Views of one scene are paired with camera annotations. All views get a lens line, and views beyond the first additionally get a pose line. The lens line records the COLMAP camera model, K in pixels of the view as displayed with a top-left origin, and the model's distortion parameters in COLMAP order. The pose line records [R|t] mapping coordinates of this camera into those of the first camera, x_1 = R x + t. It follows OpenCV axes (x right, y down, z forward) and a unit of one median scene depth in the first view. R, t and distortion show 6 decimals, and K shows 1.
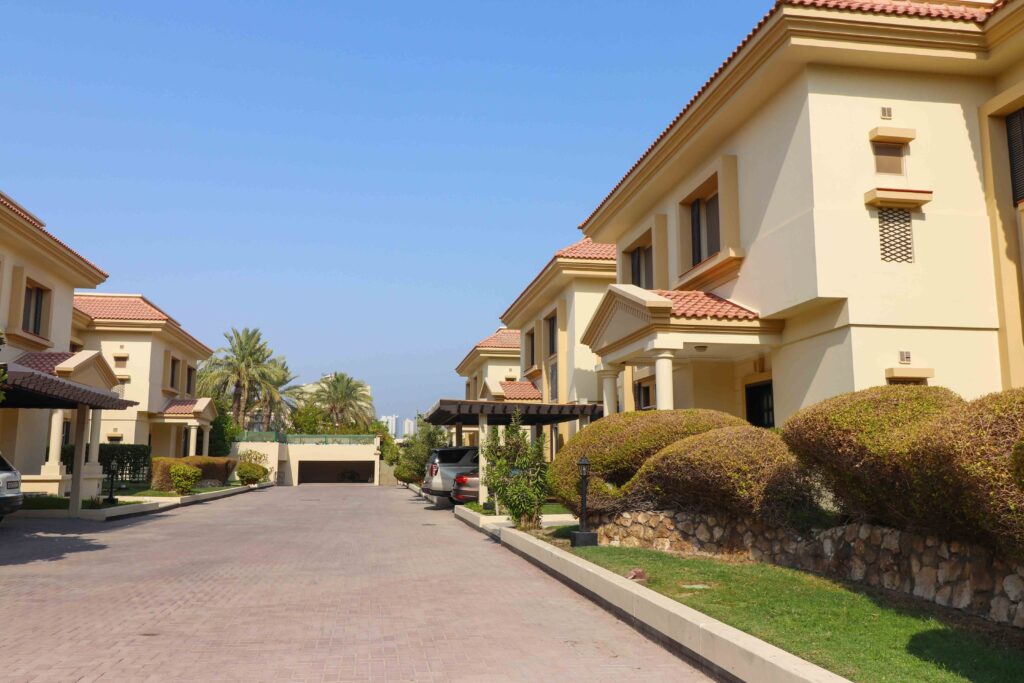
lens RADIAL K [[820.9, 0, 512.0], [0, 820.9, 341.5], [0, 0, 1]] dist [0.014785, 0.000995]
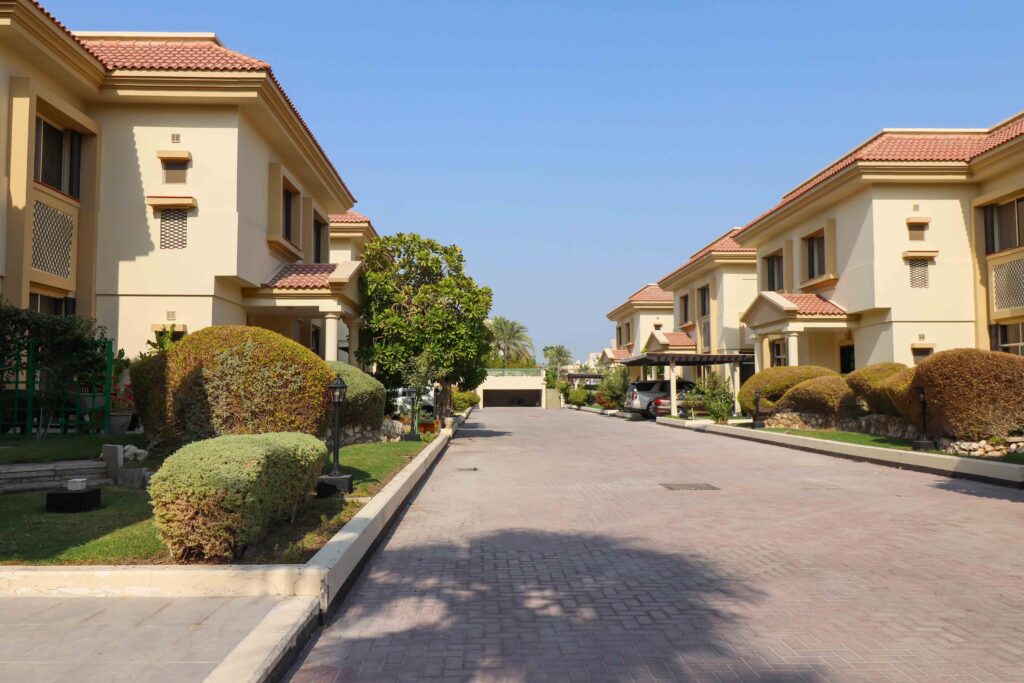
lens RADIAL K [[820.9, 0, 512.0], [0, 820.9, 341.5], [0, 0, 1]] dist [0.014785, 0.000995]
pose [[0.992043, -0.011962, -0.125331, -0.218036], [0.022907, 0.996010, 0.086253, -0.144568], [0.123799, -0.088438, 0.988359, -0.944970]]
